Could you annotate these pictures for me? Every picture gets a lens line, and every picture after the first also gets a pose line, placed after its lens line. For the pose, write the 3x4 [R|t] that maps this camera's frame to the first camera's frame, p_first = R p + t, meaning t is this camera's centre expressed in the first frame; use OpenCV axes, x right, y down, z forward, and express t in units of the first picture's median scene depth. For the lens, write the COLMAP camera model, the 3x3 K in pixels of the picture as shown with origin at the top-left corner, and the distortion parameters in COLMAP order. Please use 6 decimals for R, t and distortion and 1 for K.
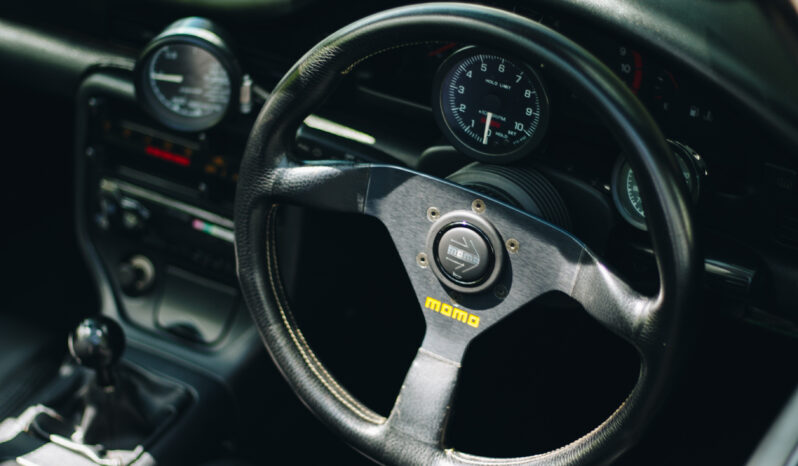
lens RADIAL K [[1785.1, 0, 399.0], [0, 1785.1, 233.0], [0, 0, 1]] dist [-0.099326, 0.247108]
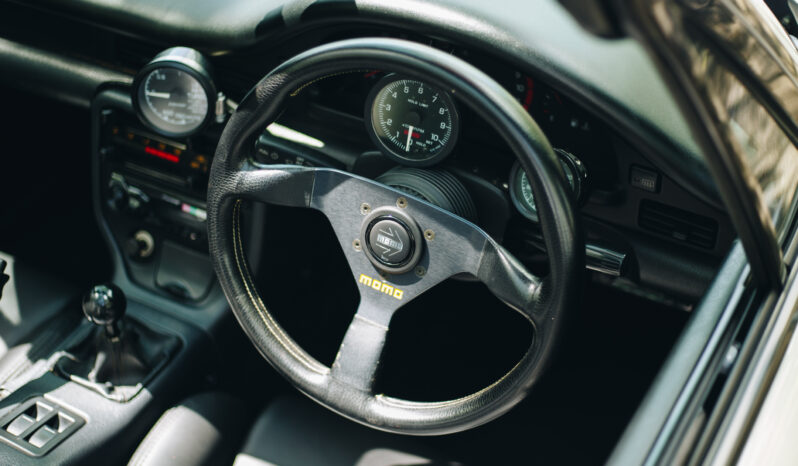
lens RADIAL K [[1199.1, 0, 382.2], [0, 1199.1, 232.4], [0, 0, 1]] dist [-0.117552, 0.012175]
pose [[0.999845, -0.002386, 0.017441, 0.015836], [0.001572, 0.998916, 0.046529, -0.032118], [-0.017533, -0.046494, 0.998765, 0.164024]]
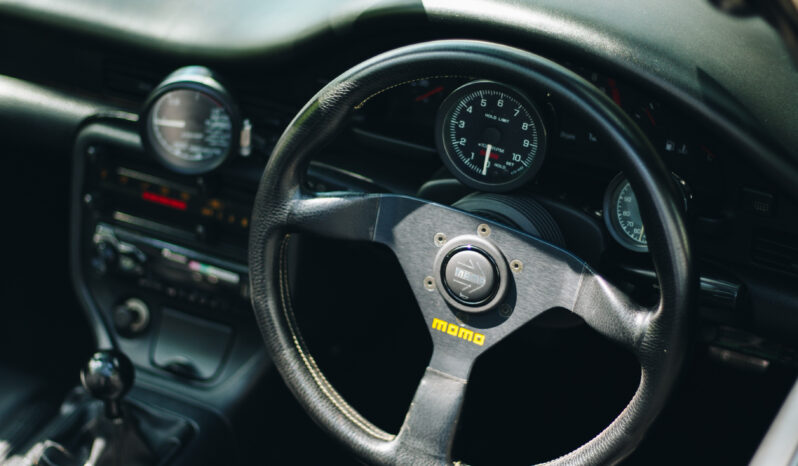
lens RADIAL K [[1785.1, 0, 399.0], [0, 1785.1, 233.0], [0, 0, 1]] dist [-0.099326, 0.247108]
pose [[0.997373, -0.015579, 0.070742, -0.079334], [0.019507, 0.998286, -0.055186, 0.043189], [-0.069761, 0.056421, 0.995967, -0.062793]]
